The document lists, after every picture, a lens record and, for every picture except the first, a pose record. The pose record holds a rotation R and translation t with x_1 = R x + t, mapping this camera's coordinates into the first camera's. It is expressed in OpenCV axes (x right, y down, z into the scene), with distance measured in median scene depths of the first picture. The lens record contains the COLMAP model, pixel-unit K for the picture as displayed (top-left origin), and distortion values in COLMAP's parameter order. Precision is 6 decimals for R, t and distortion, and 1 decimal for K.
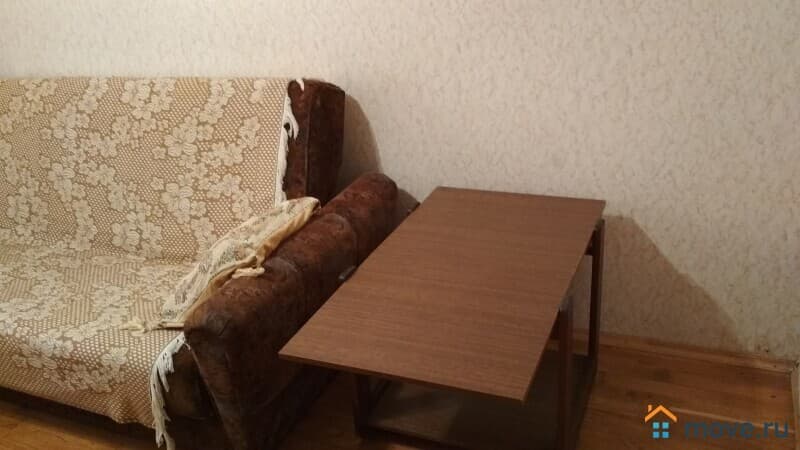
lens RADIAL K [[685.5, 0, 402.8], [0, 685.5, 225.3], [0, 0, 1]] dist [-0.004122, -0.033883]
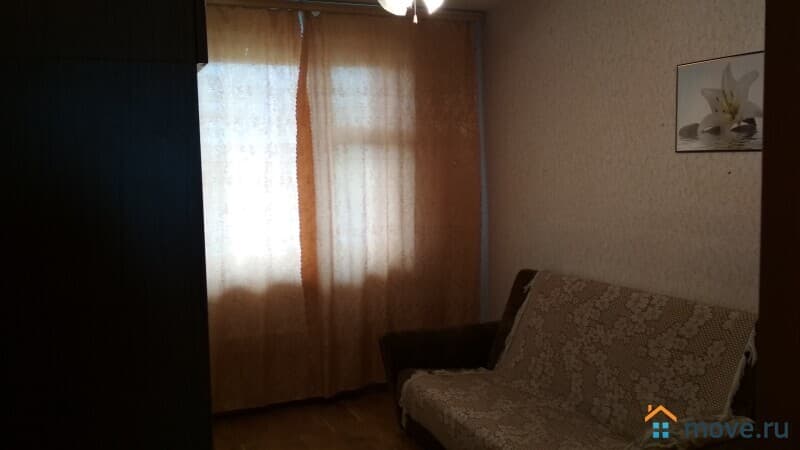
lens RADIAL K [[685.5, 0, 400.6], [0, 685.5, 224.1], [0, 0, 1]] dist [-0.004122, -0.033883]
pose [[0.702569, 0.112101, -0.702730, 0.188543], [-0.317820, 0.932983, -0.168917, 0.028847], [0.636700, 0.342017, 0.691113, -0.226246]]
